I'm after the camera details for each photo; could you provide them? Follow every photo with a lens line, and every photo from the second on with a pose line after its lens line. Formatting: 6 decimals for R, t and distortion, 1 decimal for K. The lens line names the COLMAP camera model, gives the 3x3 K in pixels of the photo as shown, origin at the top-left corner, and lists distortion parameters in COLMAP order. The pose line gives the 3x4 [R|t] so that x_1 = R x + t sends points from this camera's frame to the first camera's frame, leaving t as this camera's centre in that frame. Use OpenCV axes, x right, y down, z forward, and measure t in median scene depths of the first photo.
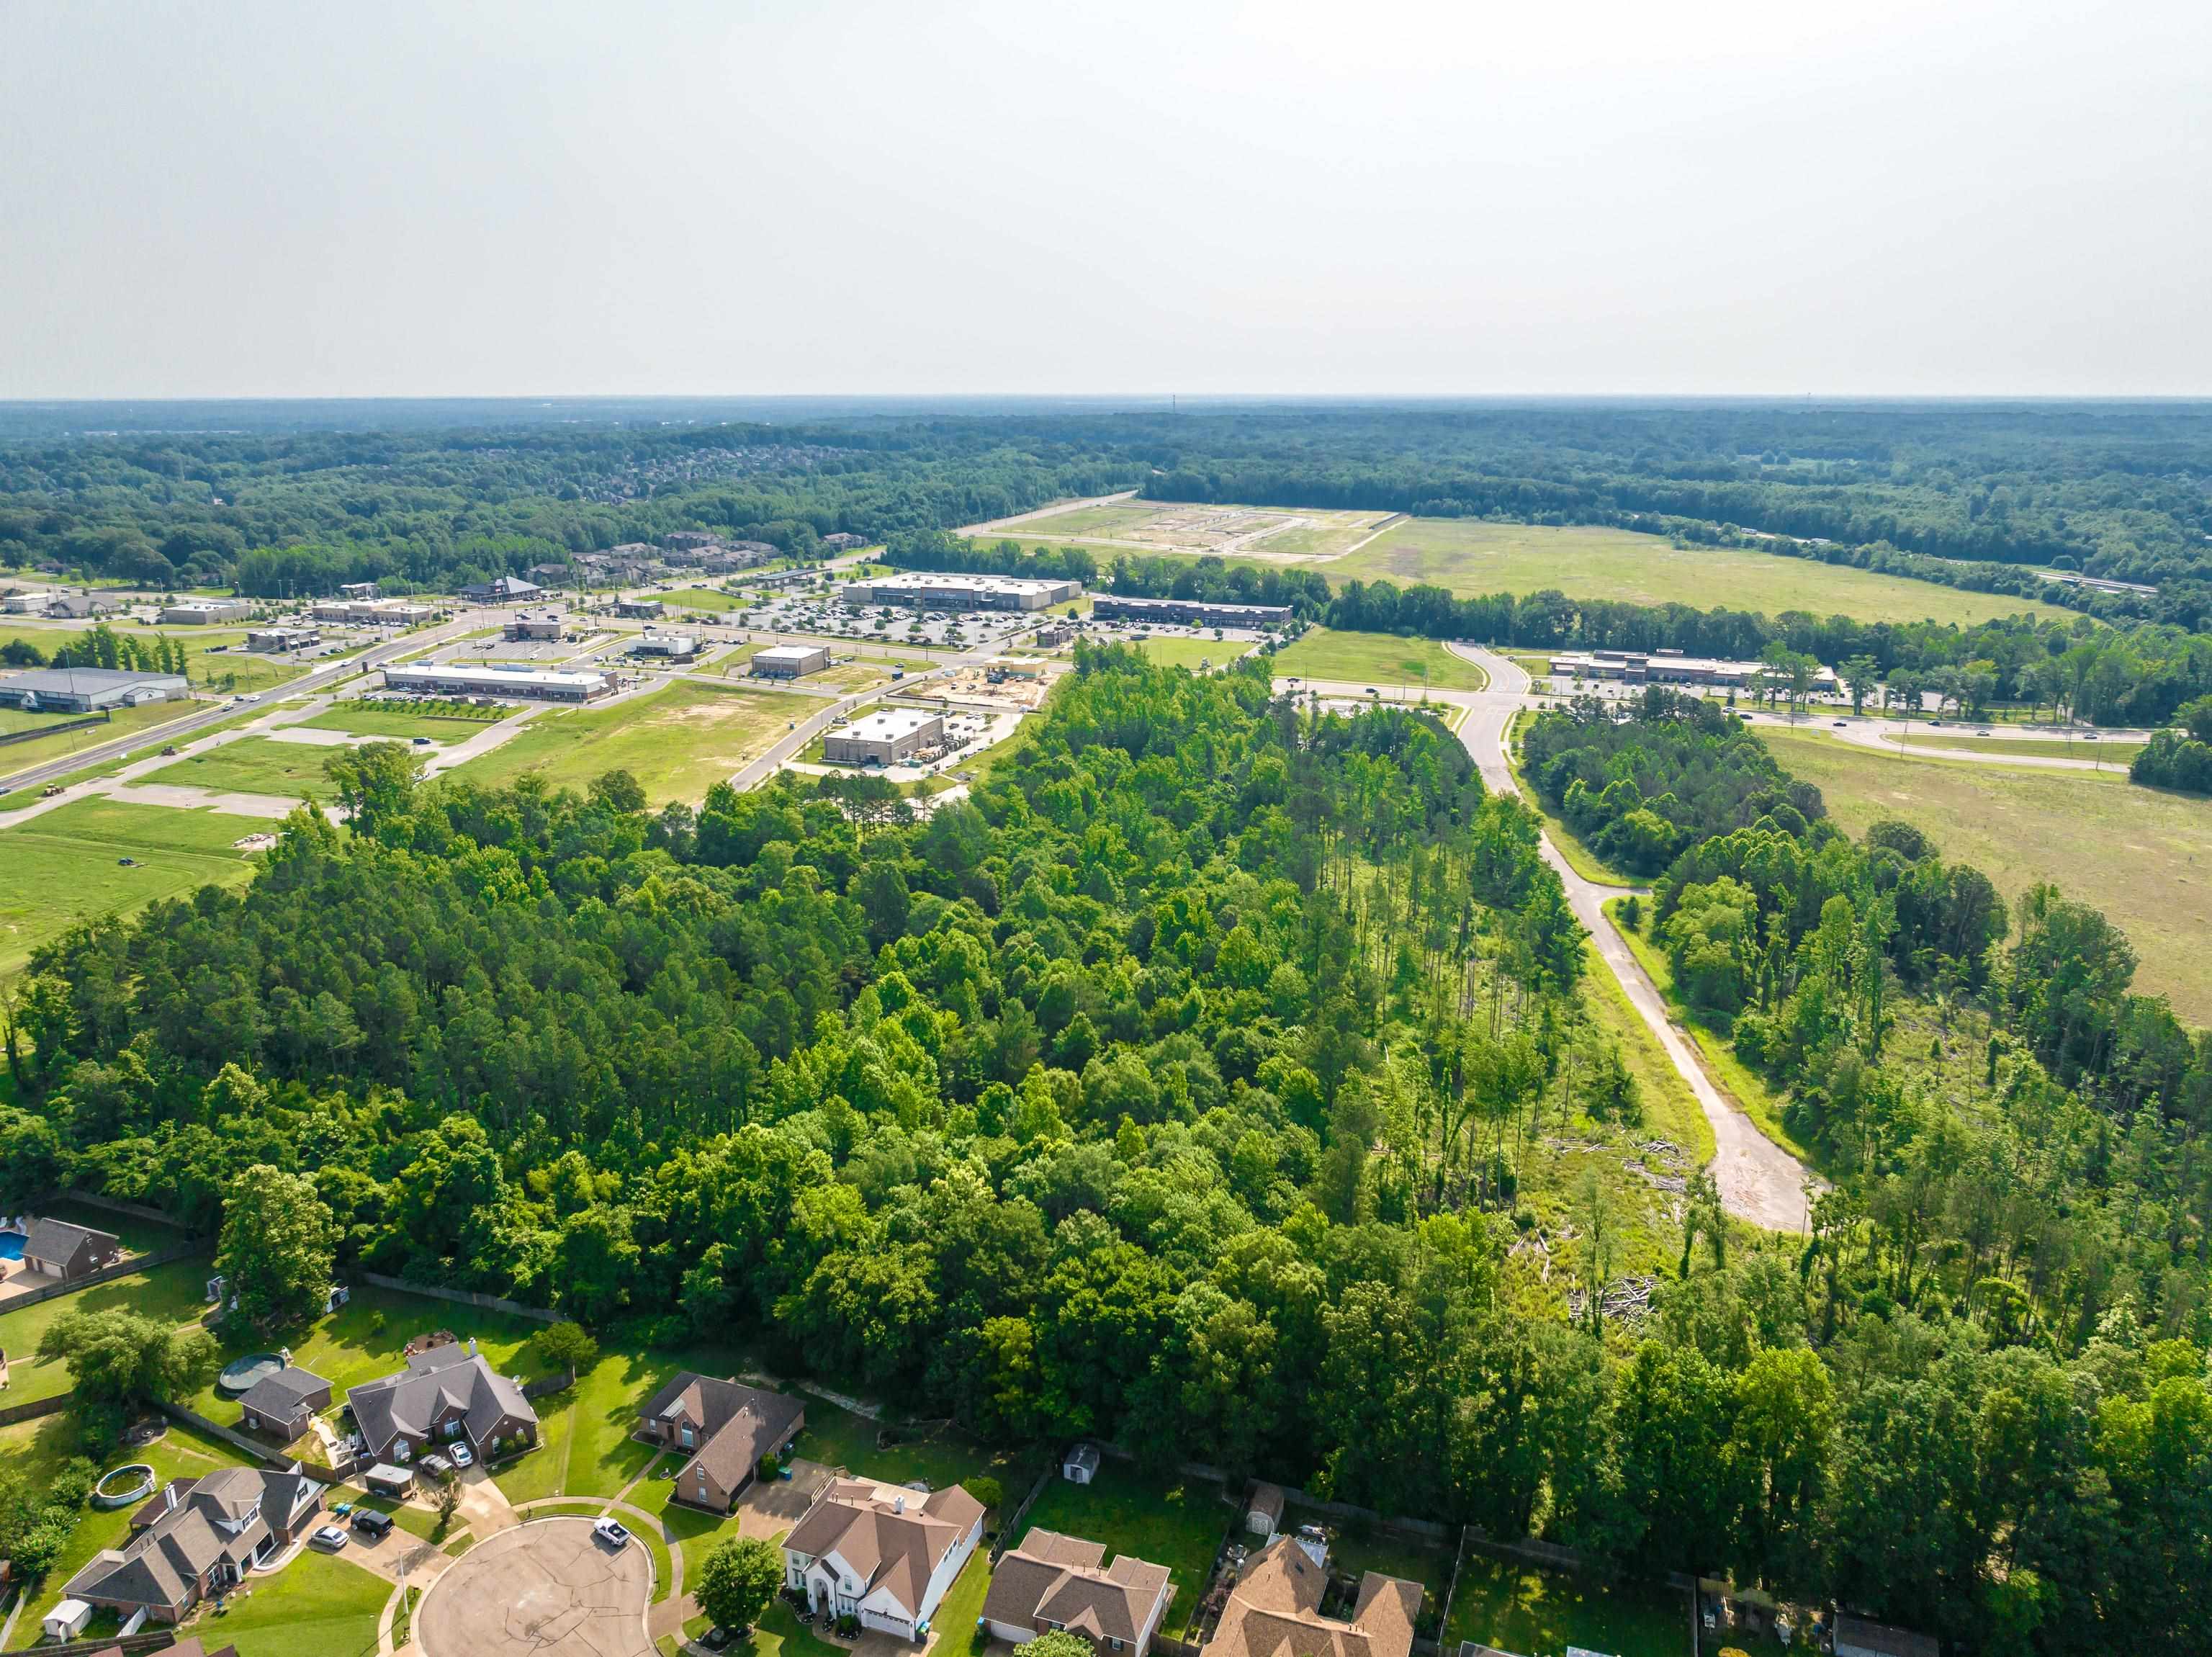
lens RADIAL K [[1575.3, 0, 1110.9], [0, 1575.3, 816.2], [0, 0, 1]] dist [-0.045473, 0.032329]
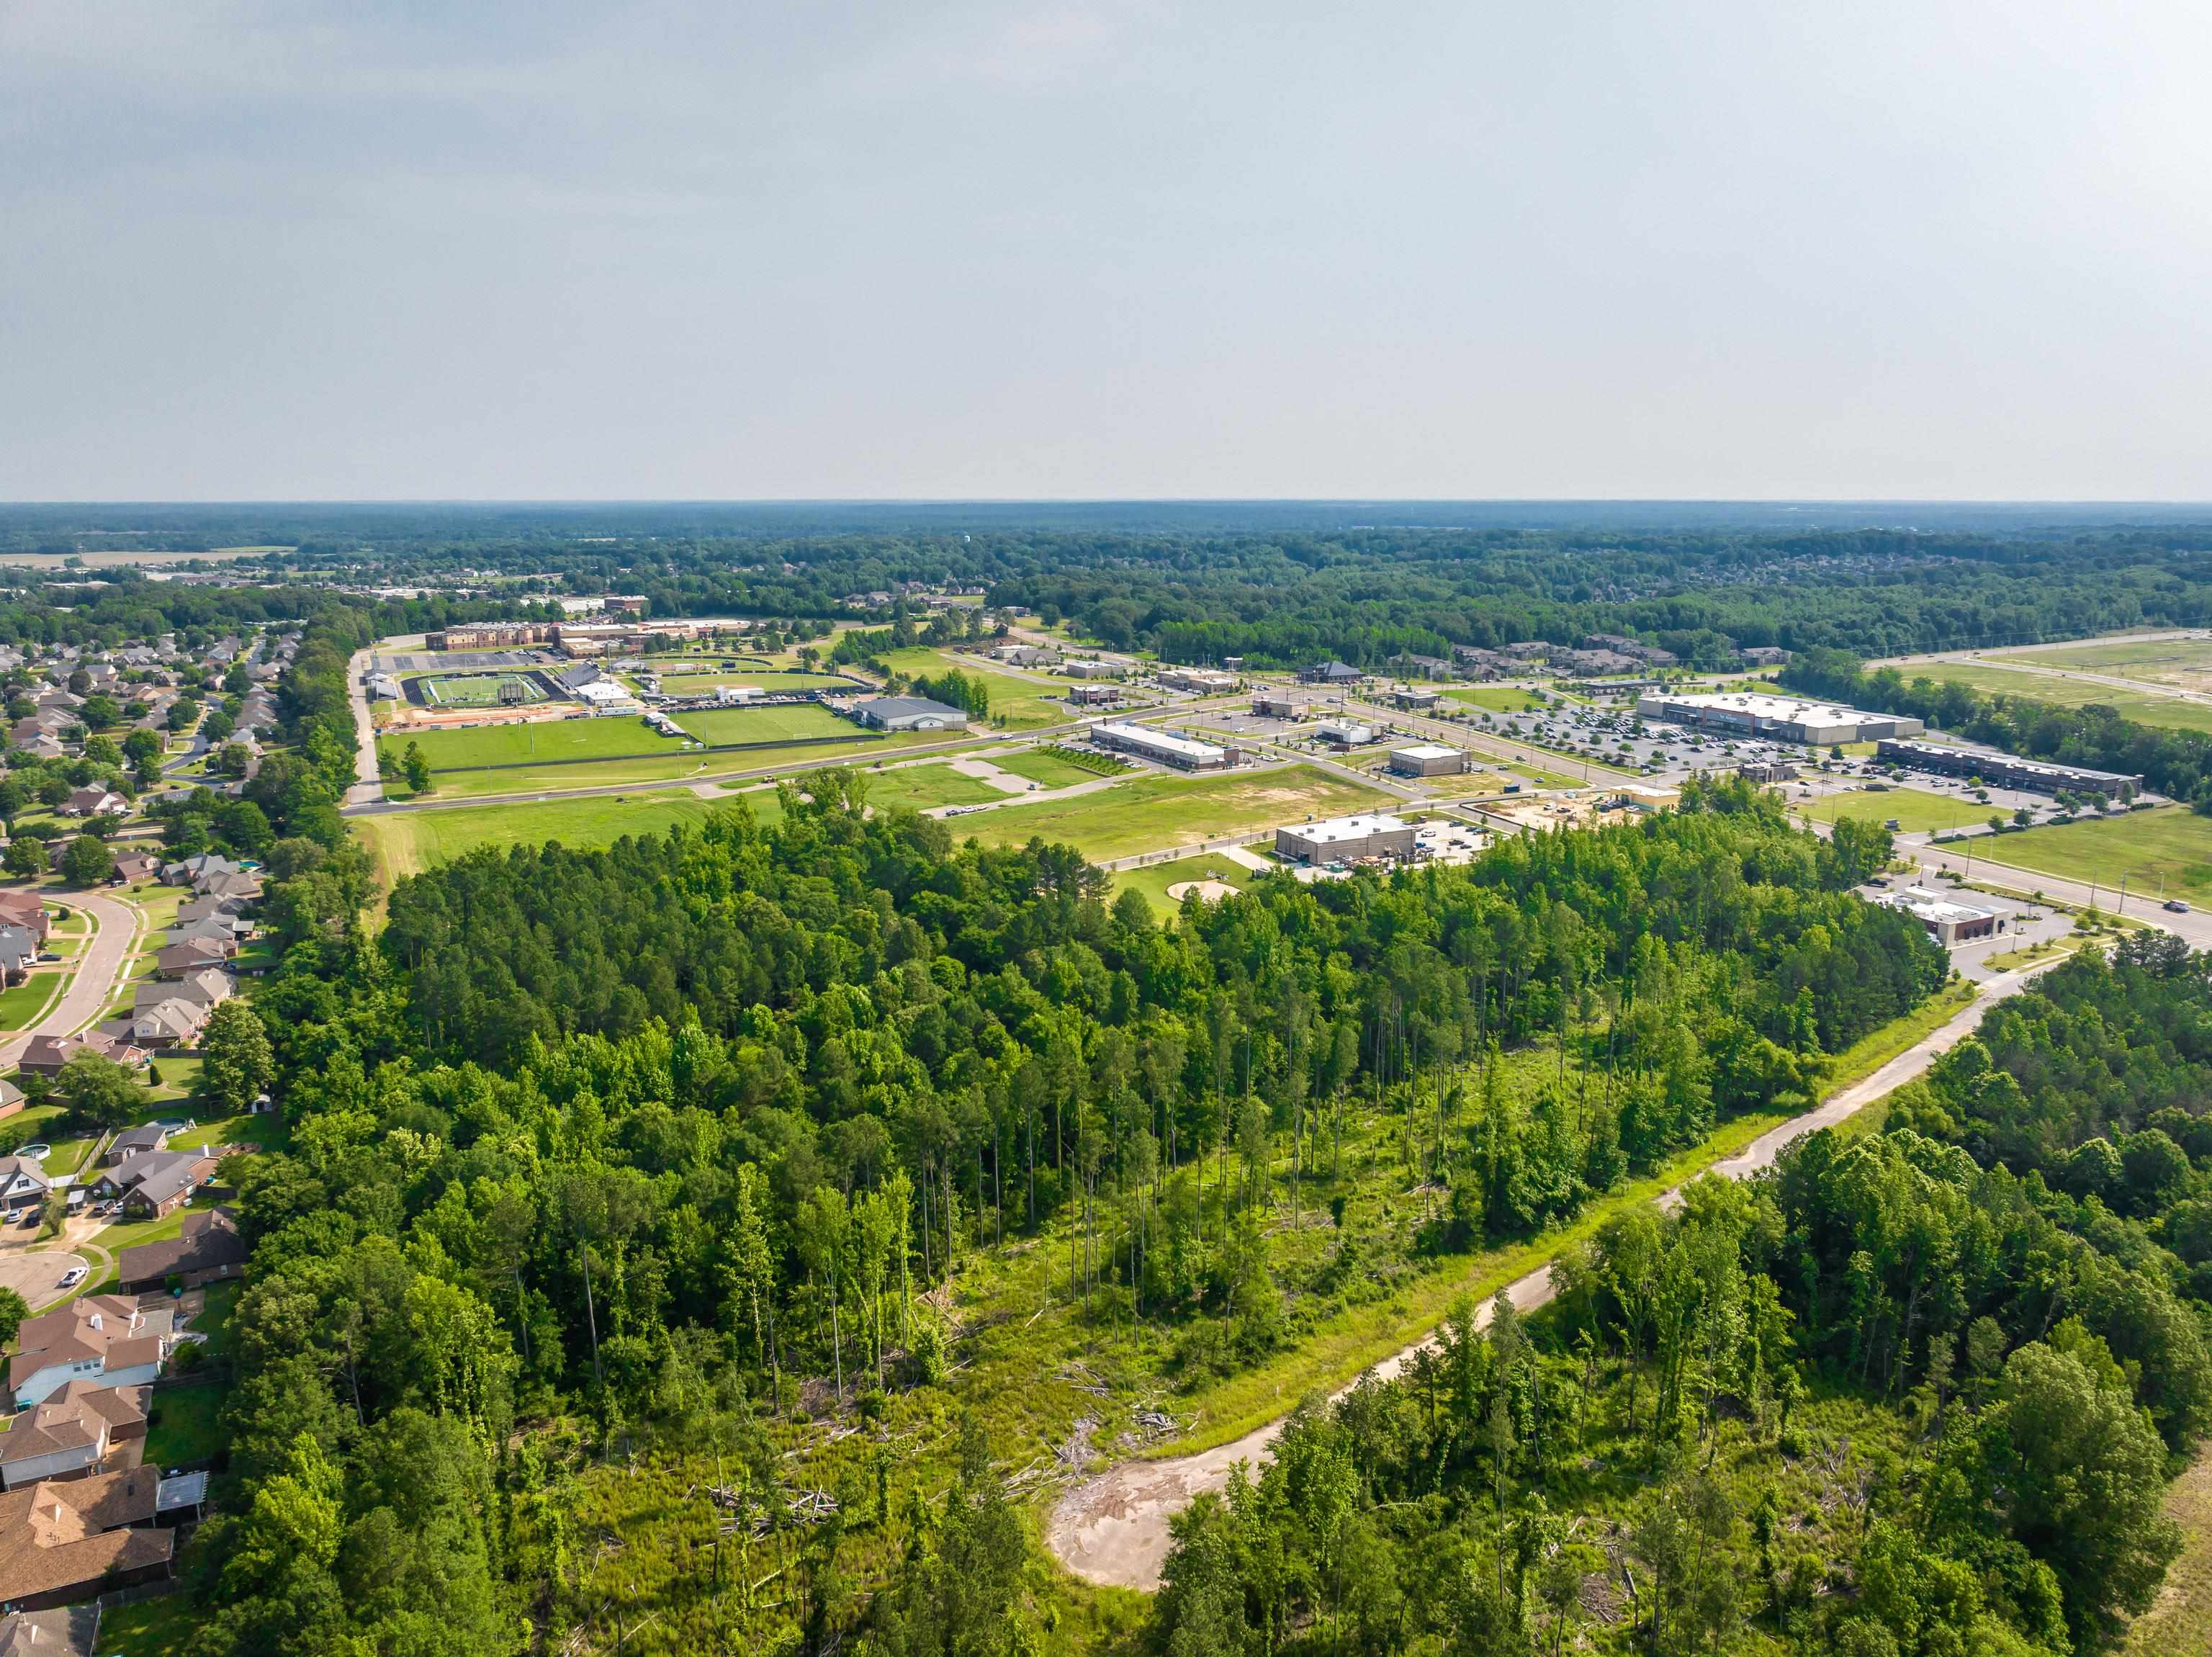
lens RADIAL K [[1531.1, 0, 1106.0], [0, 1531.1, 828.5], [0, 0, 1]] dist [-0.004384, -0.000509]
pose [[0.734339, 0.147614, -0.662538, 0.345818], [-0.179951, 0.983479, 0.019667, -0.042244], [0.654495, 0.104782, 0.748770, 0.138915]]
